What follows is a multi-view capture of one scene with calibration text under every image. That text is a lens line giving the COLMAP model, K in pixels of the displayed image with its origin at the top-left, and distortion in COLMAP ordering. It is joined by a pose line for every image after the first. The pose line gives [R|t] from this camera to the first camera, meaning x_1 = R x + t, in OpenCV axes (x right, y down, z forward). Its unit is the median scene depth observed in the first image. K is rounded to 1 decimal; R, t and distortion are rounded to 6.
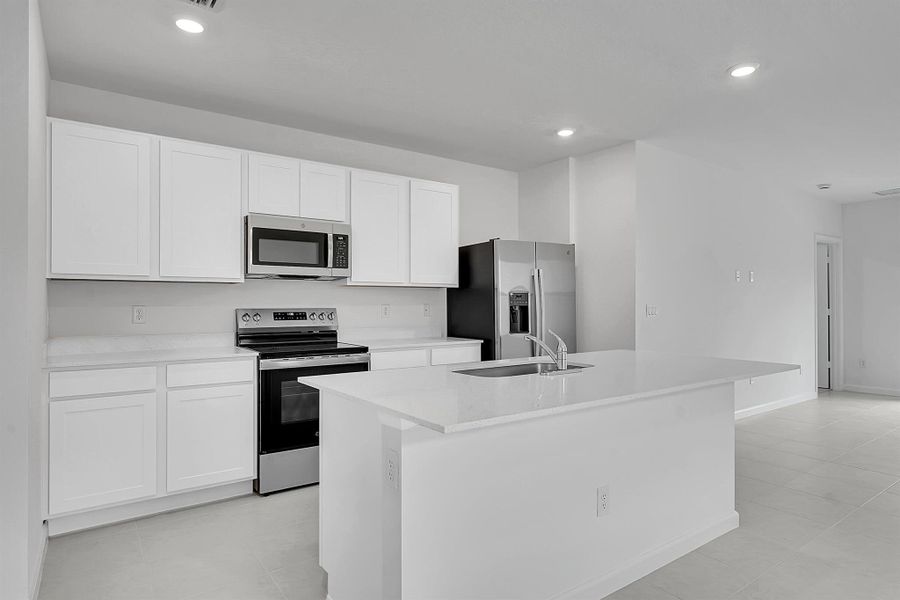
lens RADIAL K [[513.8, 0, 450.0], [0, 513.8, 300.0], [0, 0, 1]] dist [0.001437, 0.000220]
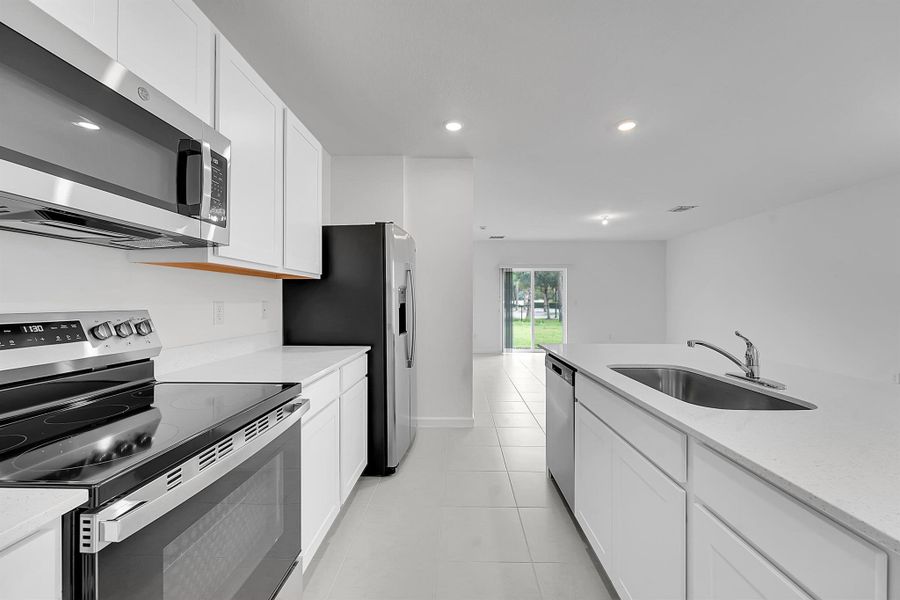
lens RADIAL K [[360.4, 0, 450.0], [0, 360.4, 300.0], [0, 0, 1]] dist [0.001275, 0.000070]
pose [[0.601238, 0.006305, 0.799045, -0.311935], [-0.009342, 0.999956, -0.000861, 0.004532], [-0.799015, -0.006947, 0.601270, 0.569937]]
